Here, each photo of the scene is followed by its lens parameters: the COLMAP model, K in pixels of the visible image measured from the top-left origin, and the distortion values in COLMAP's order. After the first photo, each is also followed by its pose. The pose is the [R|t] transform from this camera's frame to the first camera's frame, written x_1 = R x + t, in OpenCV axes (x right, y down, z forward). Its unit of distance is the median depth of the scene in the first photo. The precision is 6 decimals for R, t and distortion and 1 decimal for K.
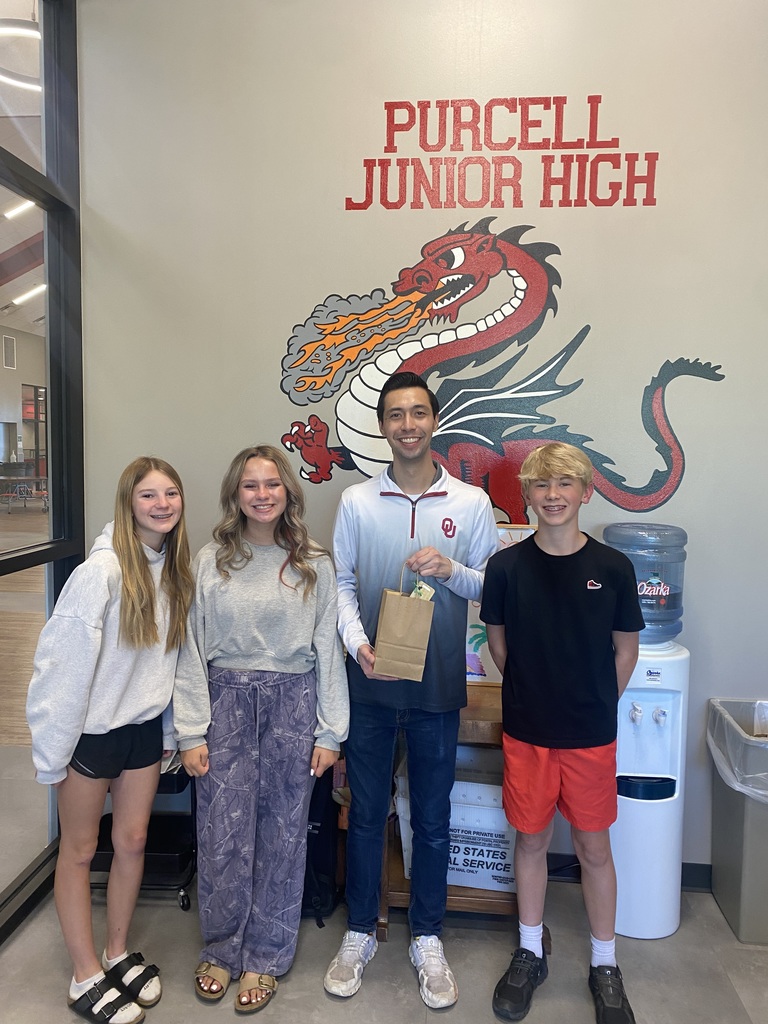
lens RADIAL K [[779.3, 0, 384.1], [0, 779.3, 507.2], [0, 0, 1]] dist [0.089234, -0.126212]
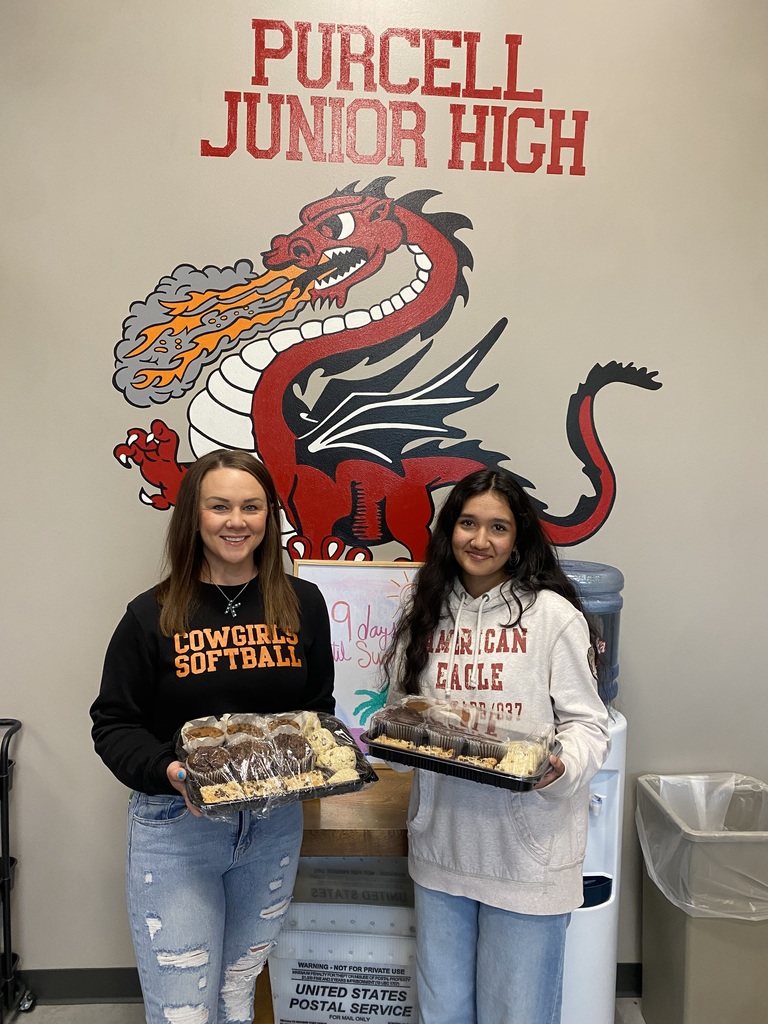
lens RADIAL K [[779.3, 0, 384.1], [0, 779.3, 507.2], [0, 0, 1]] dist [0.089234, -0.126212]
pose [[0.988762, 0.003433, 0.149457, 0.014125], [-0.002598, 0.999980, -0.005783, -0.029811], [-0.149474, 0.005330, 0.988751, 0.213771]]
